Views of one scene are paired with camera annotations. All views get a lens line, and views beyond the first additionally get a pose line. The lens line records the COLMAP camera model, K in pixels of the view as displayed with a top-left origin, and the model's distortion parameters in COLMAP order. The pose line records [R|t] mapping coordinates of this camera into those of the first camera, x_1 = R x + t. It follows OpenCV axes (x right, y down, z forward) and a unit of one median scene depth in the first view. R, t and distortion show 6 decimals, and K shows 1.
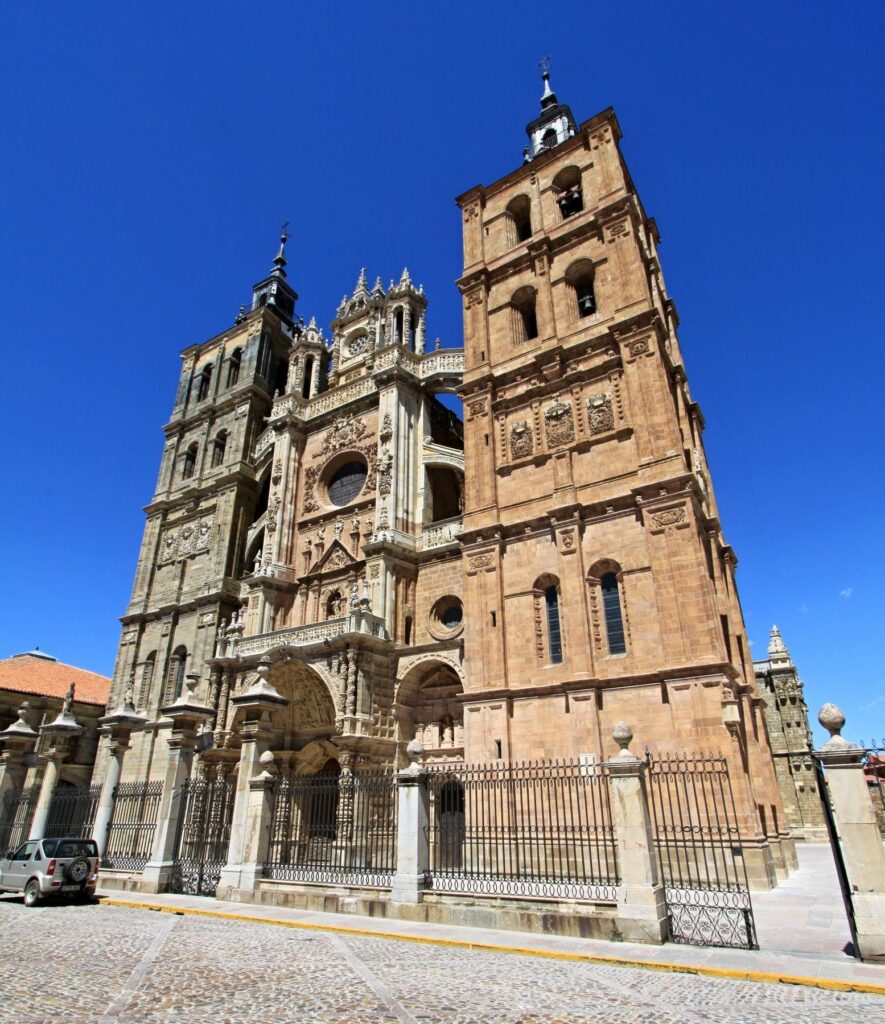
lens RADIAL K [[627.9, 0, 441.7], [0, 627.9, 540.6], [0, 0, 1]] dist [-0.001858, -0.000119]
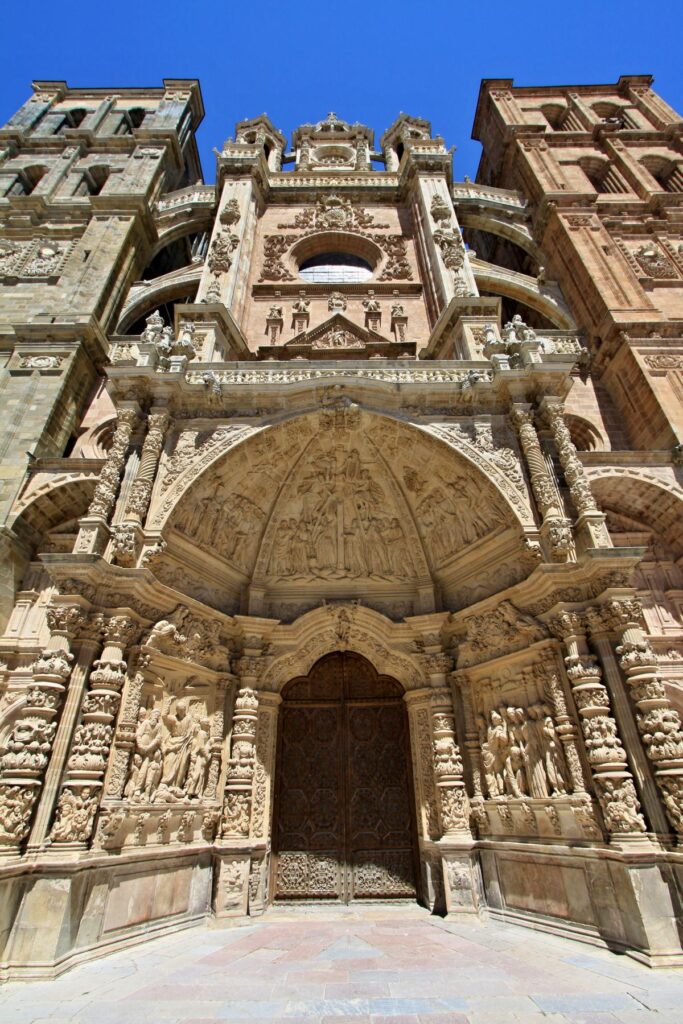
lens RADIAL K [[469.5, 0, 341.5], [0, 469.5, 512.0], [0, 0, 1]] dist [-0.021387, 0.006044]
pose [[0.846800, 0.270852, 0.457787, -0.368481], [-0.201557, 0.959856, -0.195069, 0.314713], [-0.492244, 0.072914, 0.867398, 0.679967]]
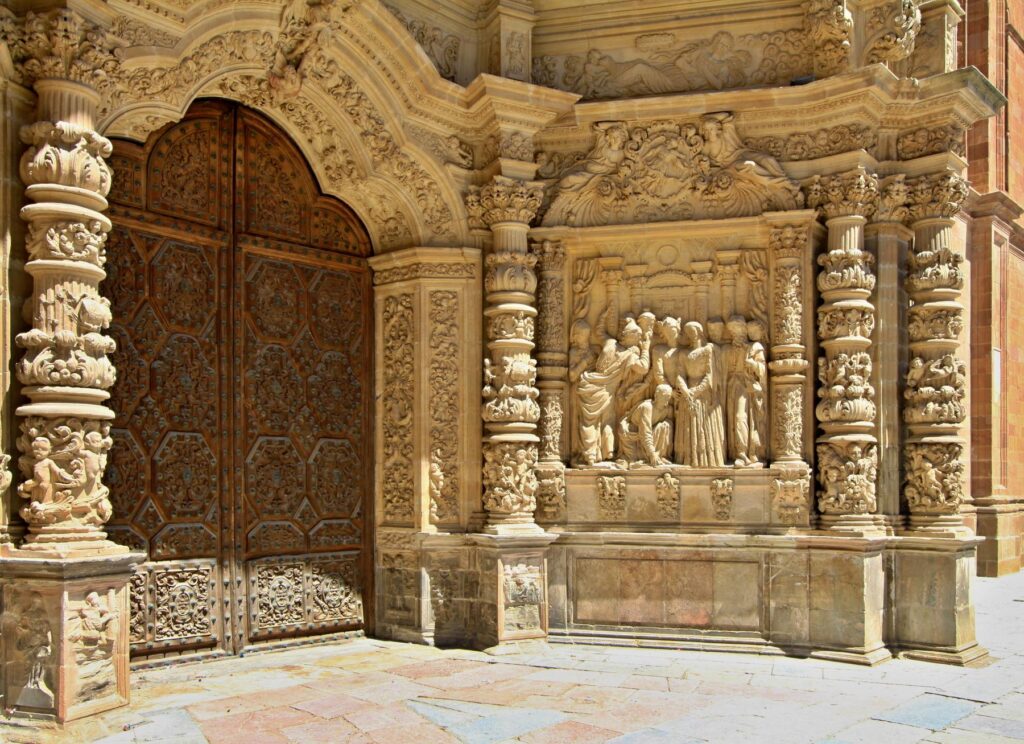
lens RADIAL K [[916.8, 0, 512.4], [0, 916.8, 479.0], [0, 0, 1]] dist [0.002356, 0.006595]
pose [[0.170429, 0.009640, 0.985323, -0.412661], [-0.403108, 0.913131, 0.060791, 0.398146], [-0.899143, -0.407552, 0.159511, 0.853426]]
